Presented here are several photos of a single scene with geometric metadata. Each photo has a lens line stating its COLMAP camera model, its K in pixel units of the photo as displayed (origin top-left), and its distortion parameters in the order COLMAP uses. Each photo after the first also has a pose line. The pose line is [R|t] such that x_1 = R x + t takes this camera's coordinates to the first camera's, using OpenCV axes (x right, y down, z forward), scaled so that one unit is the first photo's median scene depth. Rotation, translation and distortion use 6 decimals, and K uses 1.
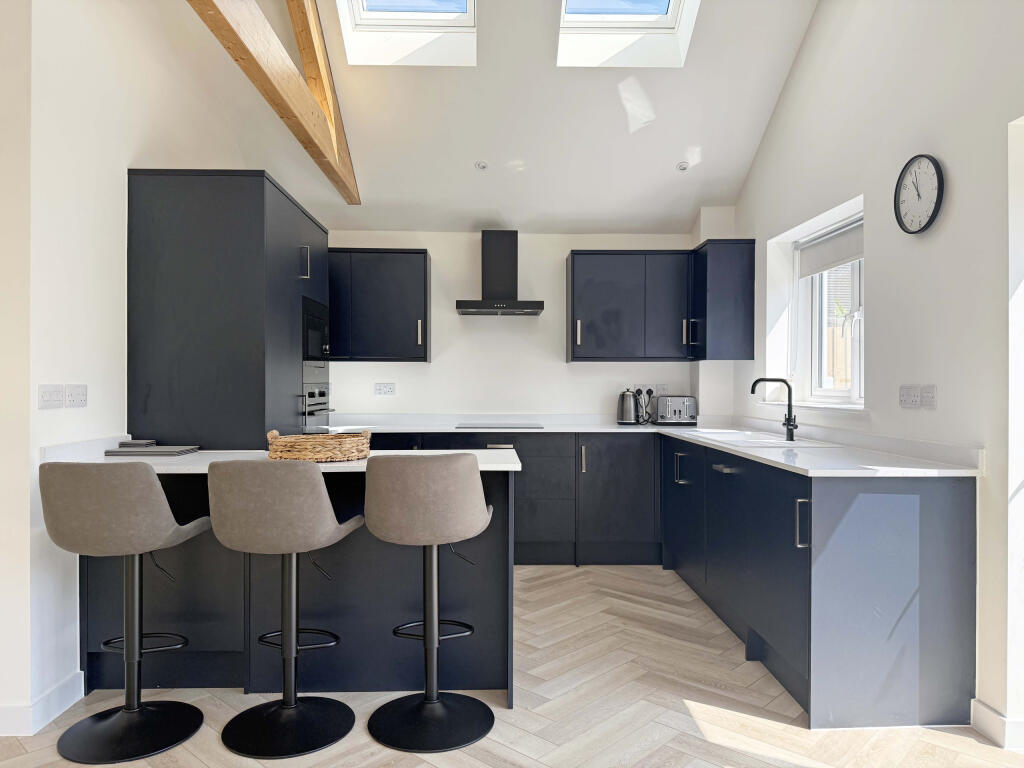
lens RADIAL K [[717.6, 0, 512.0], [0, 717.6, 384.0], [0, 0, 1]] dist [0.075234, -0.095613]
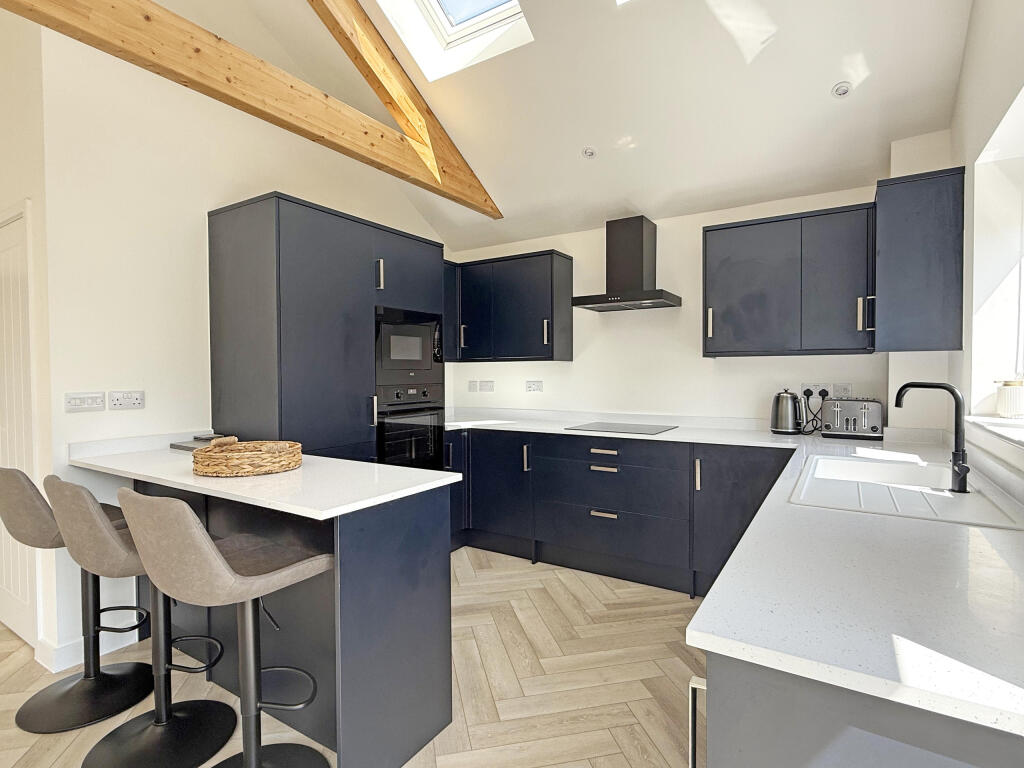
lens RADIAL K [[527.1, 0, 512.0], [0, 527.1, 384.0], [0, 0, 1]] dist [-0.002159, -0.000190]
pose [[0.828263, 0.006448, -0.560303, 0.279545], [0.006569, 0.999753, 0.021216, -0.016421], [0.560301, -0.021253, 0.828016, 0.392465]]
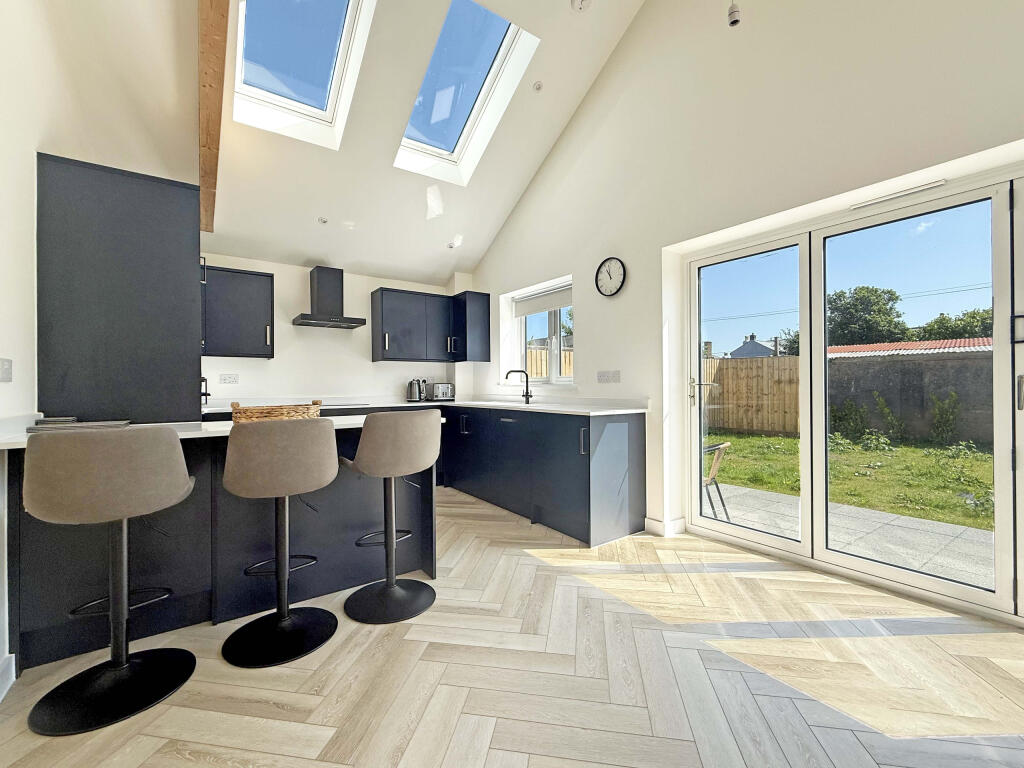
lens RADIAL K [[436.6, 0, 512.0], [0, 436.6, 384.0], [0, 0, 1]] dist [0.001451, 0.000149]
pose [[0.832469, -0.004860, 0.554051, -0.225772], [0.008037, 0.999962, -0.003305, 0.026136], [-0.554014, 0.007204, 0.832476, 0.089150]]
